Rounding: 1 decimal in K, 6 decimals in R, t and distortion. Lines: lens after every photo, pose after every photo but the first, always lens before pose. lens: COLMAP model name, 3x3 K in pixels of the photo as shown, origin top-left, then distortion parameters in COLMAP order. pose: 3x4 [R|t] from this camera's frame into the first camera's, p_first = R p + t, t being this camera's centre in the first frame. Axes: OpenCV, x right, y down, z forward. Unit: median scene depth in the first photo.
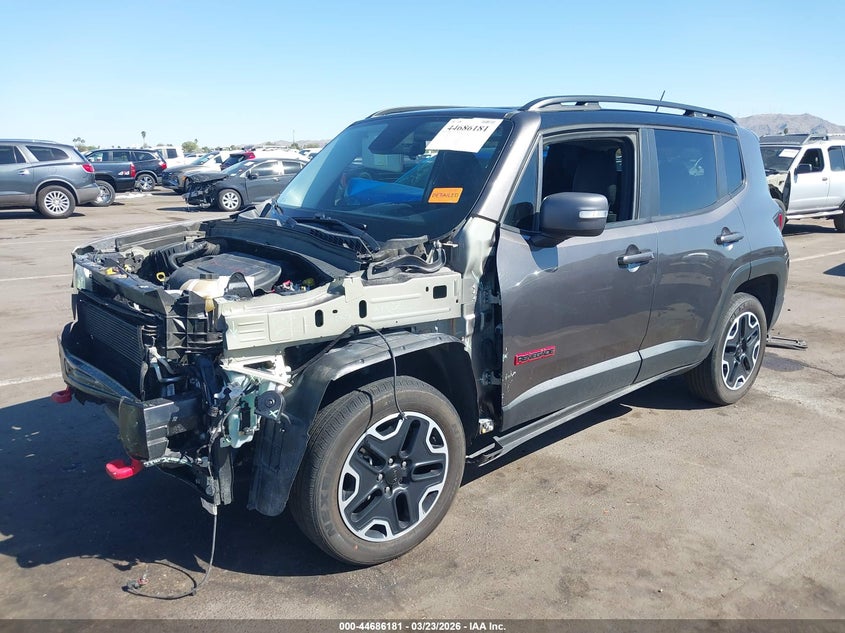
lens RADIAL K [[662.8, 0, 421.8], [0, 662.8, 313.3], [0, 0, 1]] dist [0.010588, -0.009837]
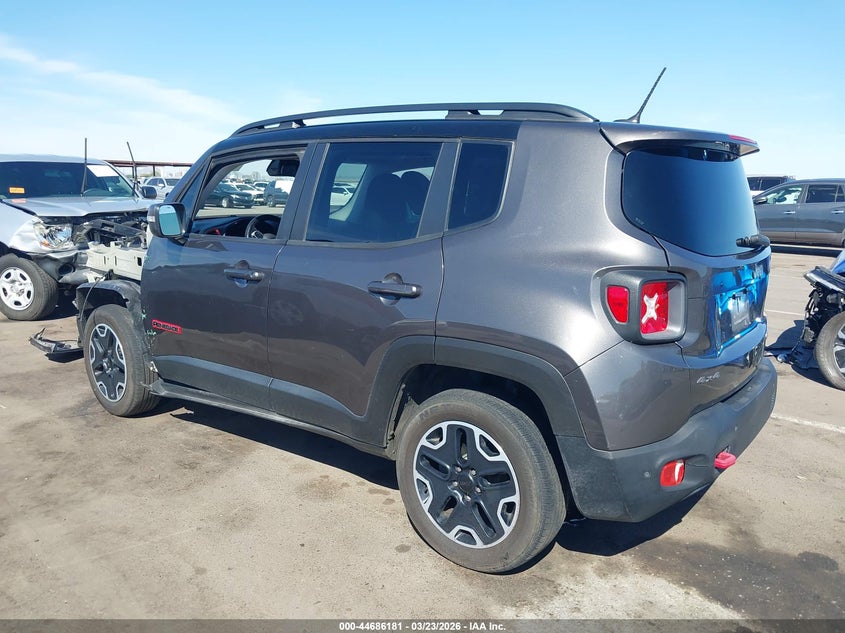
lens RADIAL K [[662.8, 0, 421.3], [0, 662.8, 319.6], [0, 0, 1]] dist [0.010588, -0.009837]
pose [[0.222790, 0.190605, -0.956051, 1.379575], [-0.242076, 0.960800, 0.135140, -0.222012], [0.944332, 0.201329, 0.260198, 1.029190]]
